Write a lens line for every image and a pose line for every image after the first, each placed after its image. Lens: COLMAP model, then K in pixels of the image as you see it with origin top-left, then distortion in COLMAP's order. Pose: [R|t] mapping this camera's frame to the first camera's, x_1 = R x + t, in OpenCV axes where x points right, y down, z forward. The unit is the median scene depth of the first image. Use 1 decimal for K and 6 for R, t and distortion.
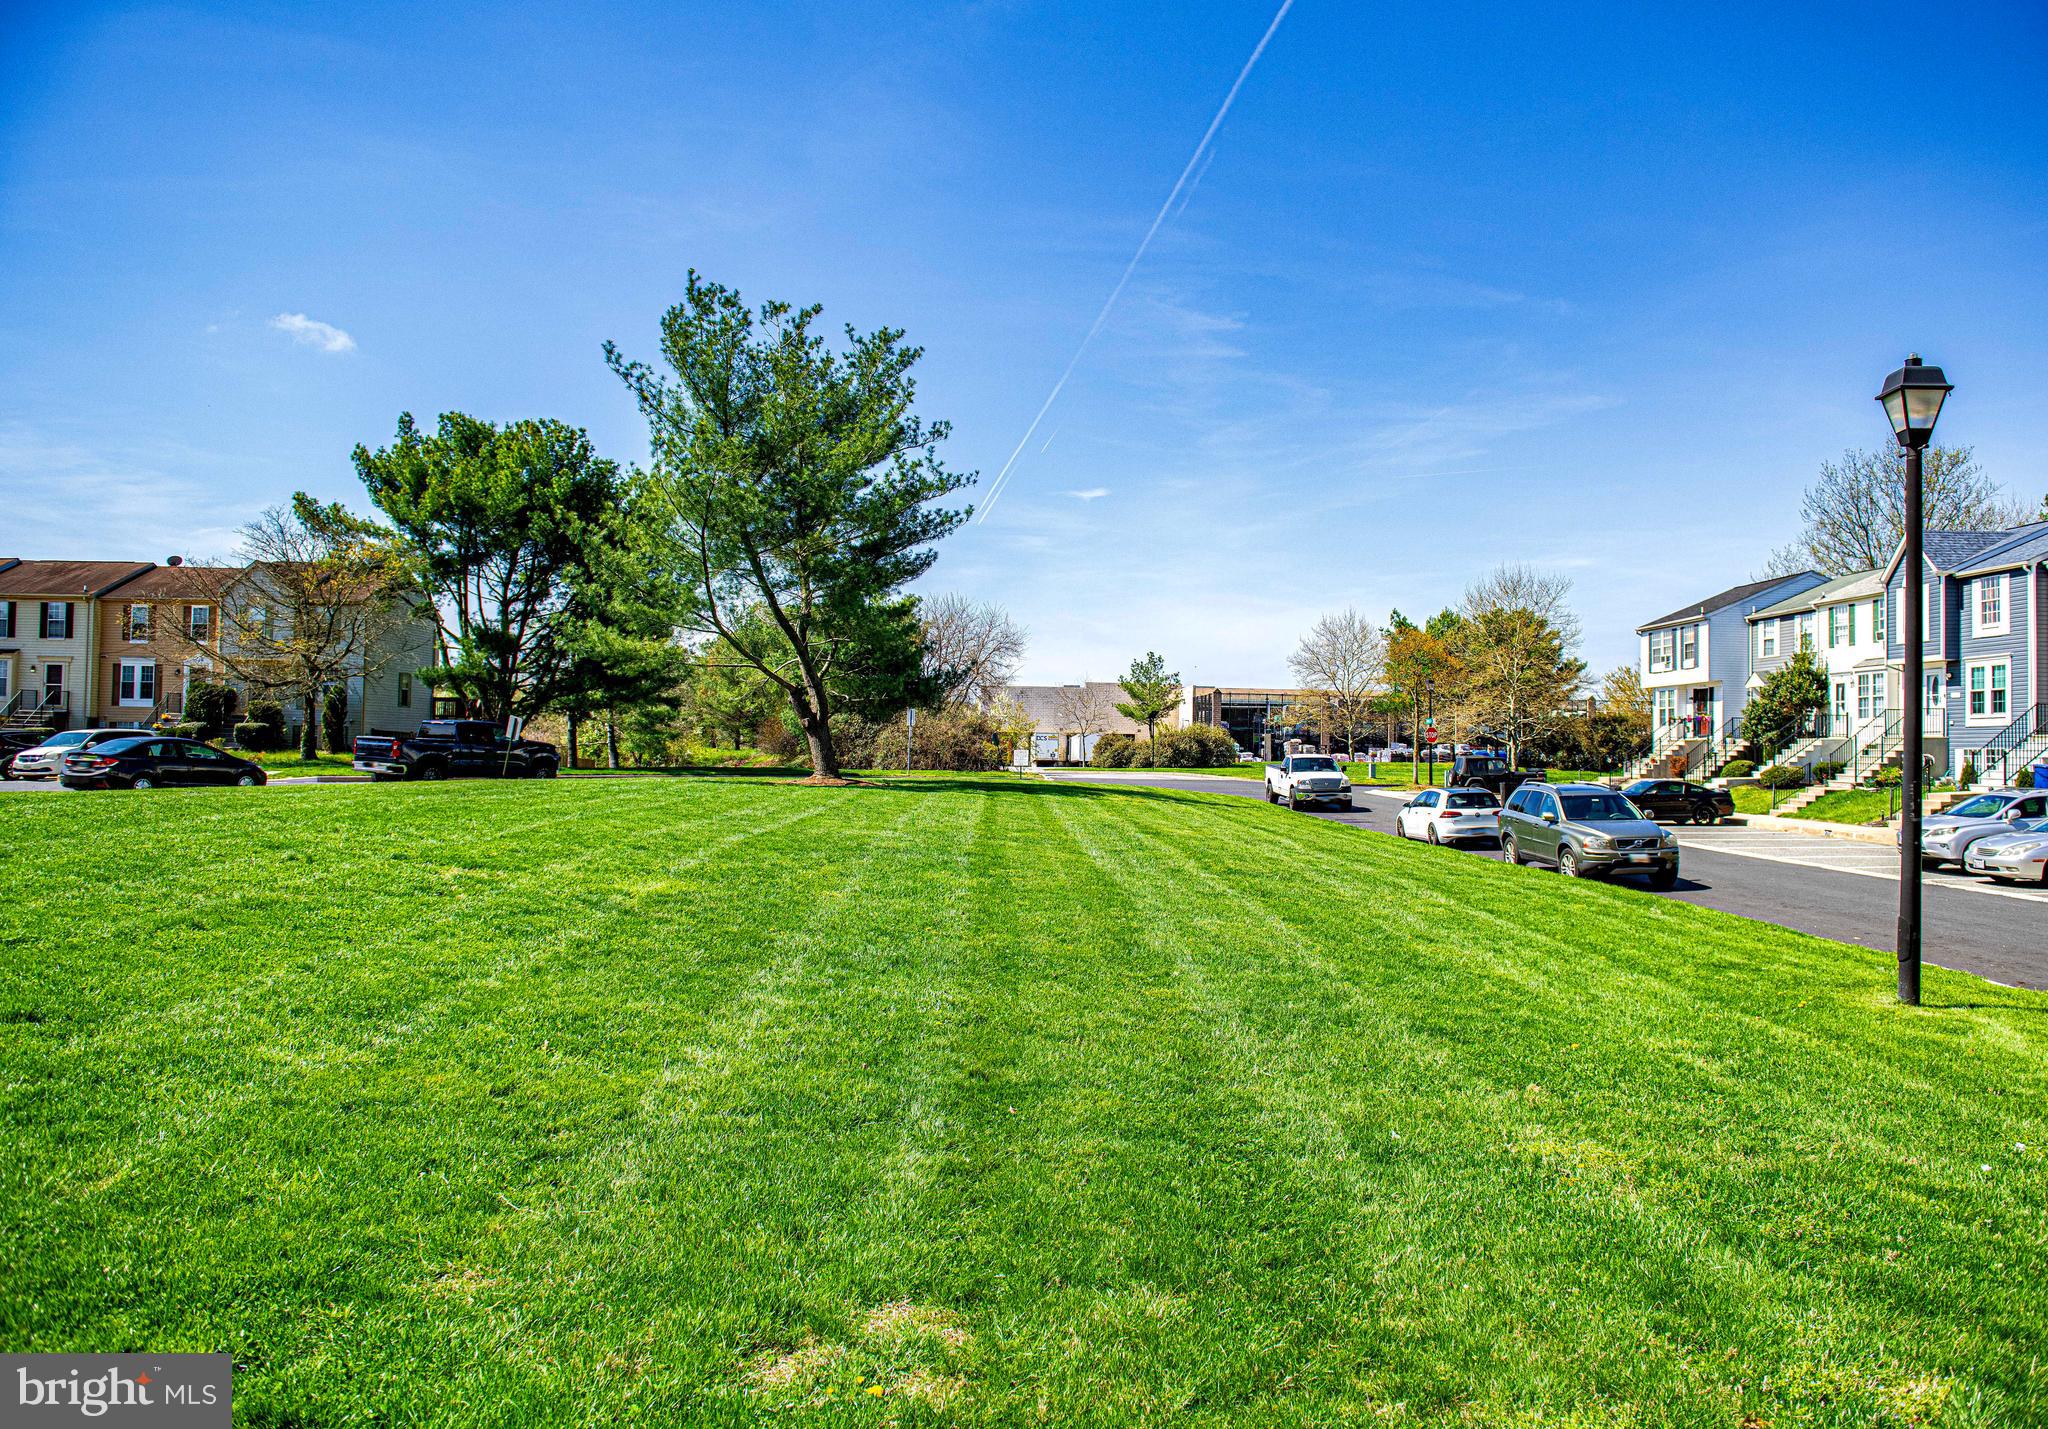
lens RADIAL K [[1485.3, 0, 1033.0], [0, 1485.3, 706.2], [0, 0, 1]] dist [-0.056002, -0.005994]
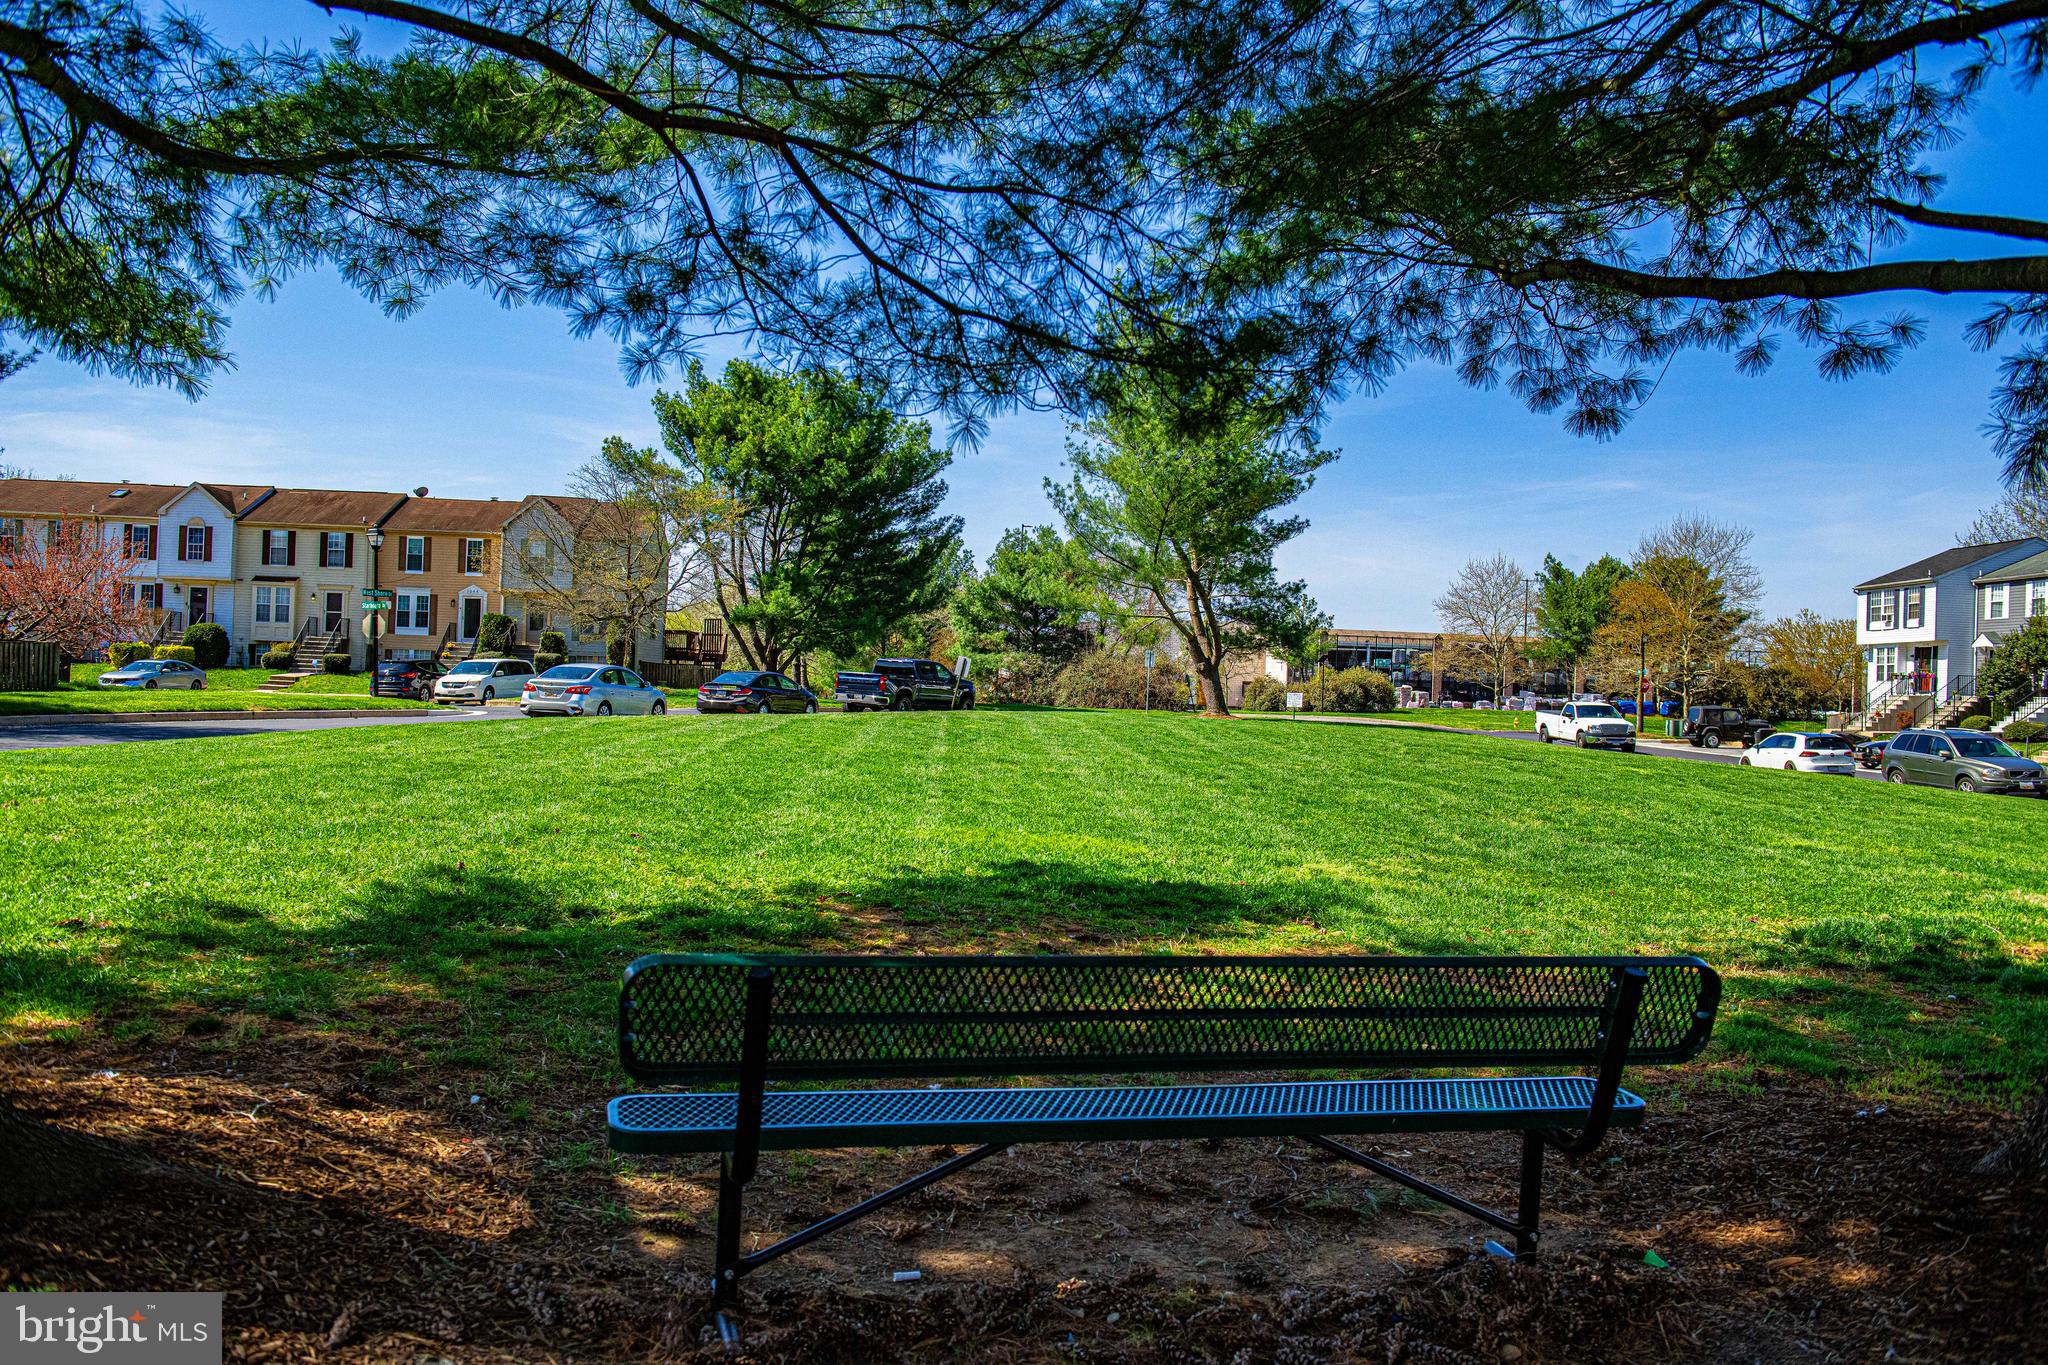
lens RADIAL K [[1728.3, 0, 968.1], [0, 1728.3, 666.2], [0, 0, 1]] dist [-0.020961, 0.004527]
pose [[0.999809, 0.019227, -0.003547, -0.232809], [-0.019166, 0.999678, 0.016657, -0.005811], [0.003866, -0.016586, 0.999855, -0.243091]]
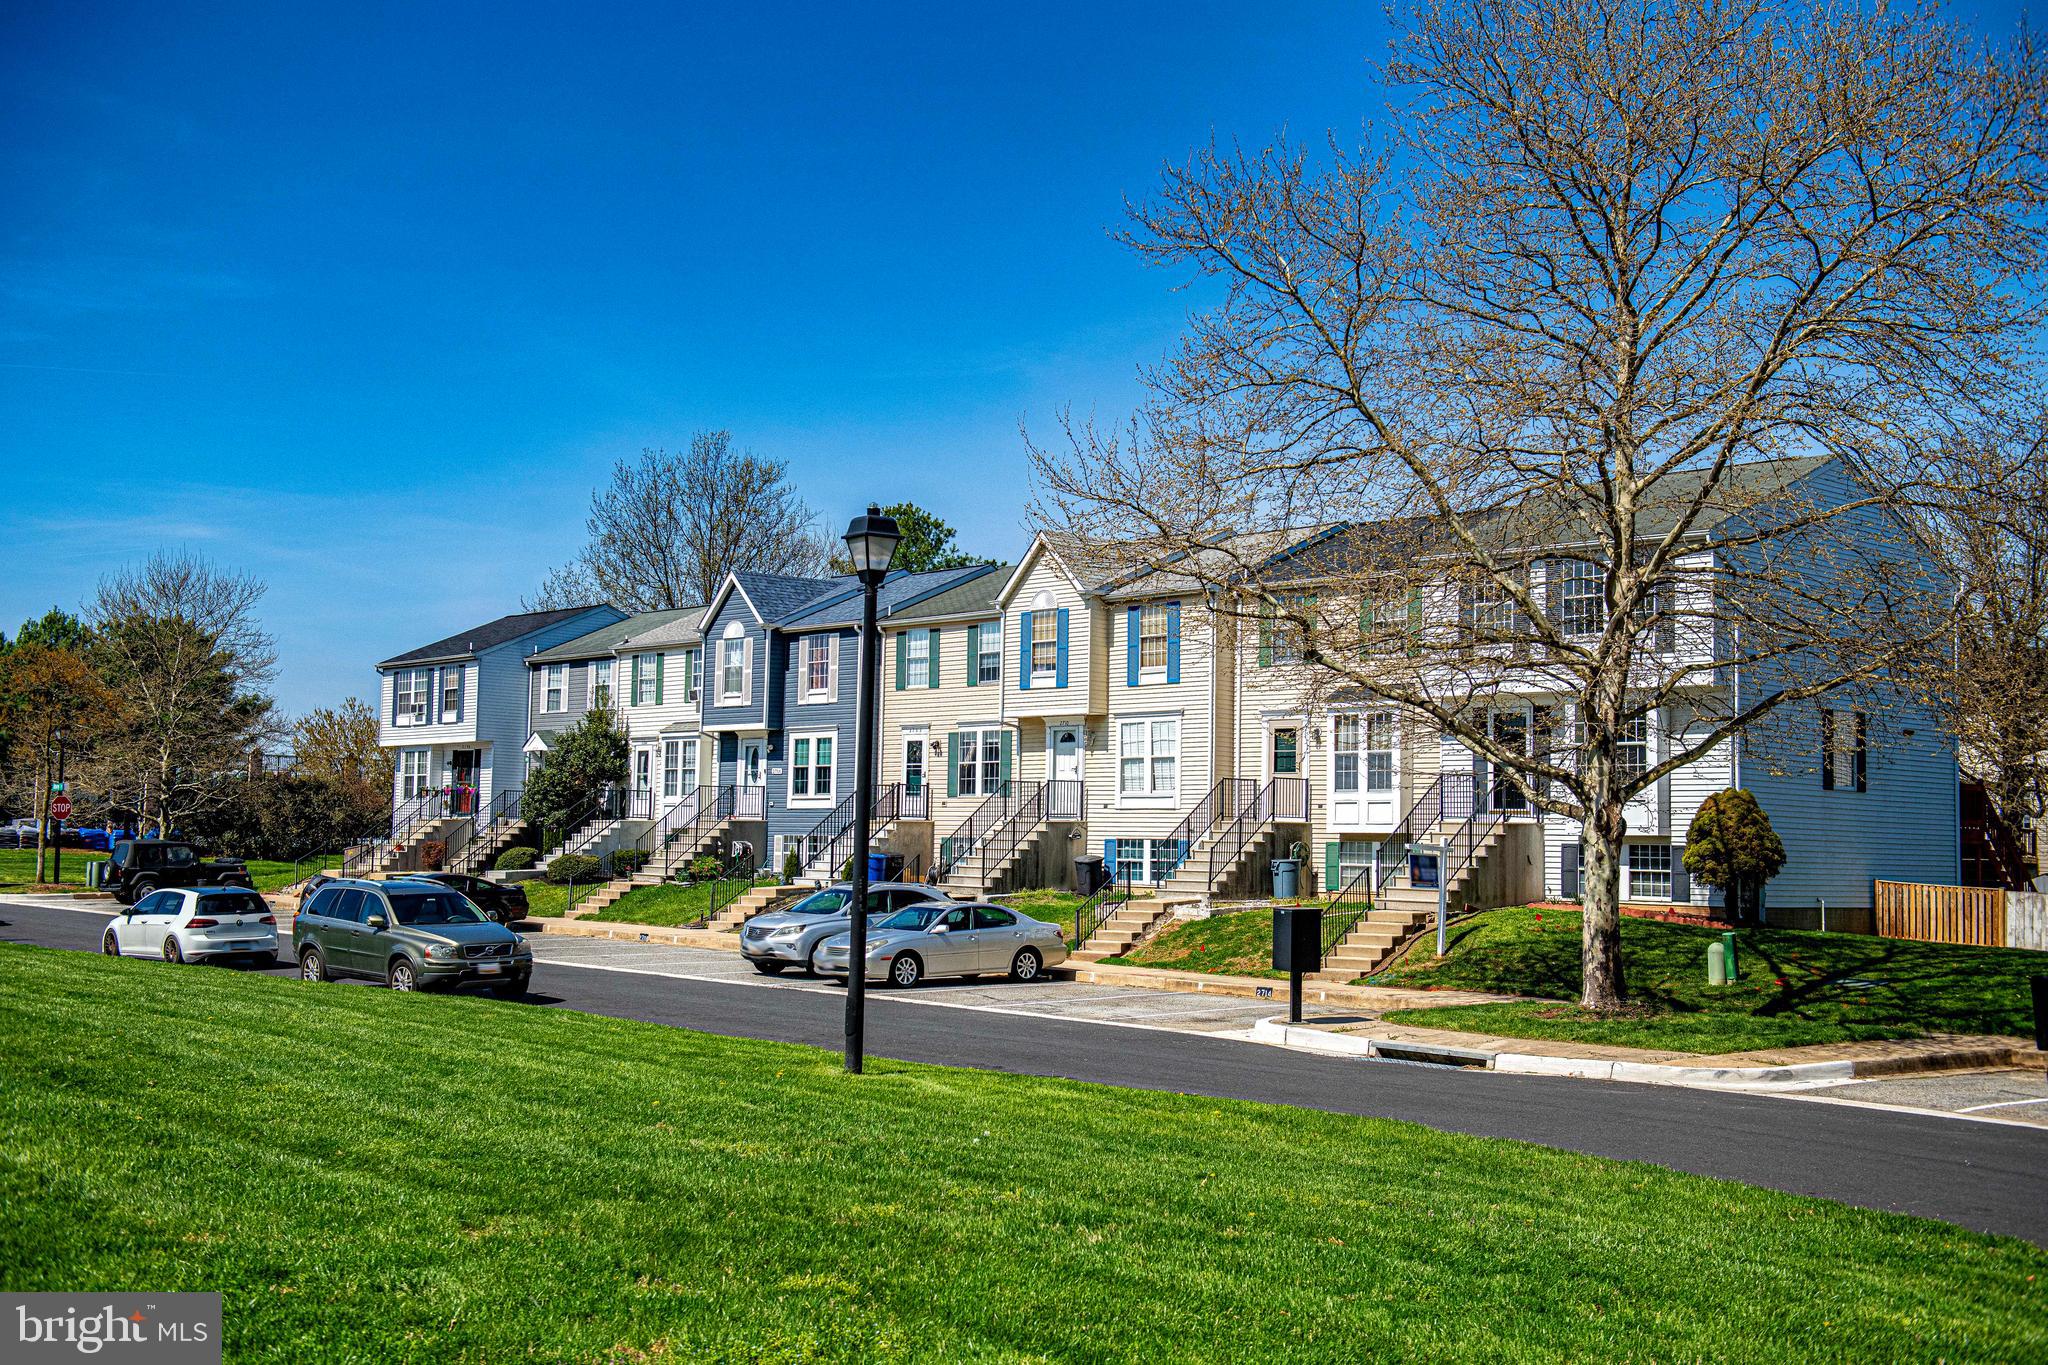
lens RADIAL K [[2307.3, 0, 1021.3], [0, 2307.3, 682.2], [0, 0, 1]] dist [0.118670, 0.000000]
pose [[0.765324, 0.047839, 0.641865, -0.092054], [-0.027632, 0.998757, -0.041492, -0.005668], [-0.643052, 0.014019, 0.765694, -0.093293]]
